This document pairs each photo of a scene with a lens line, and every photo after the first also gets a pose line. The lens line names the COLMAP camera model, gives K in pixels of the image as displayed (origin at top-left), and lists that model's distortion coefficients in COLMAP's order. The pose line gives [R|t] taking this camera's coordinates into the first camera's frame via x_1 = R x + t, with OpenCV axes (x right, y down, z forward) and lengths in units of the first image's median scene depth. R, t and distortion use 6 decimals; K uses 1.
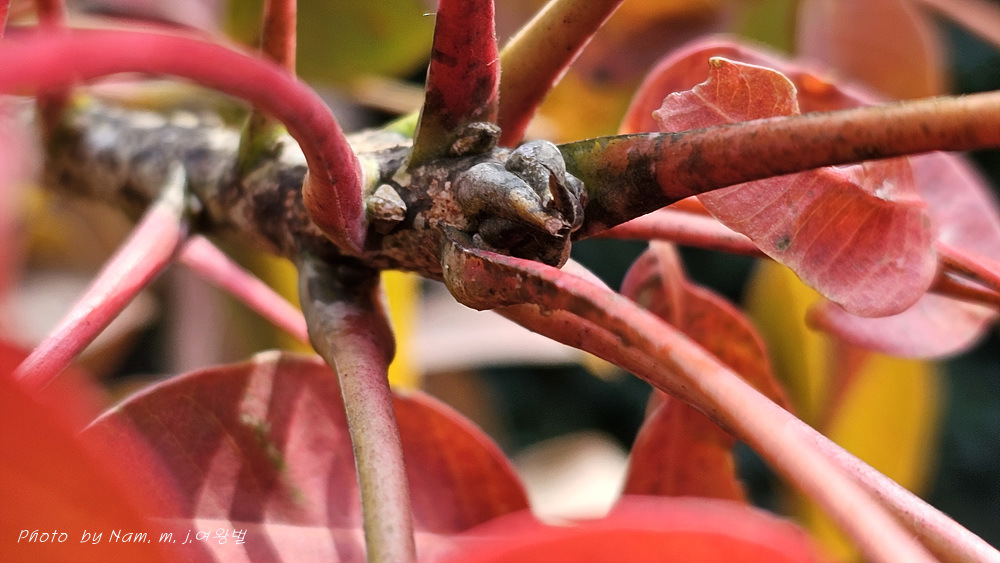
lens RADIAL K [[673.0, 0, 497.0], [0, 673.0, 282.7], [0, 0, 1]] dist [0.080678, 0.009206]
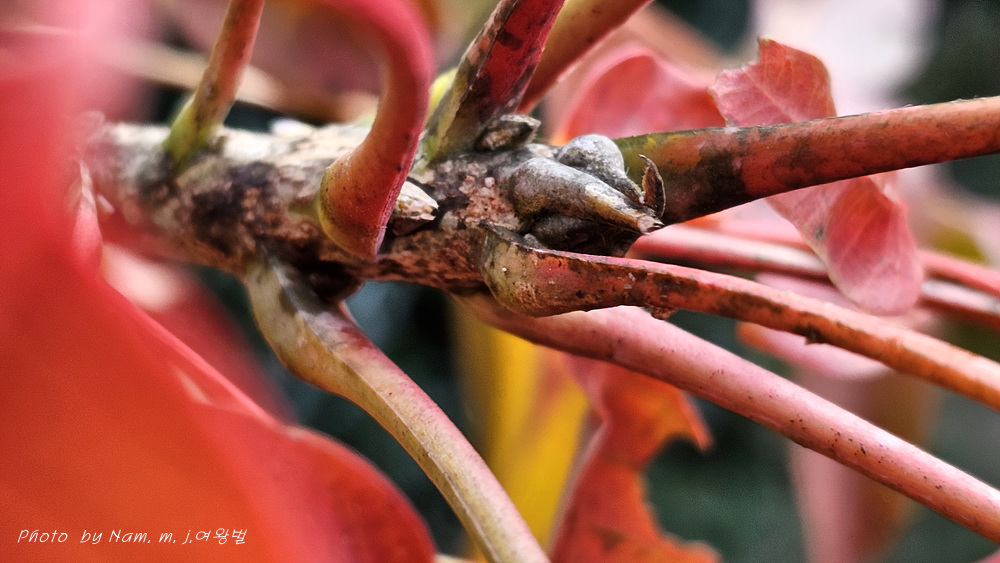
lens RADIAL K [[673.0, 0, 502.7], [0, 673.0, 287.2], [0, 0, 1]] dist [0.080678, 0.009206]
pose [[0.982073, -0.011814, 0.188130, -0.235591], [0.013749, 0.999865, -0.008982, 0.008096], [-0.187998, 0.011407, 0.982103, 0.099339]]
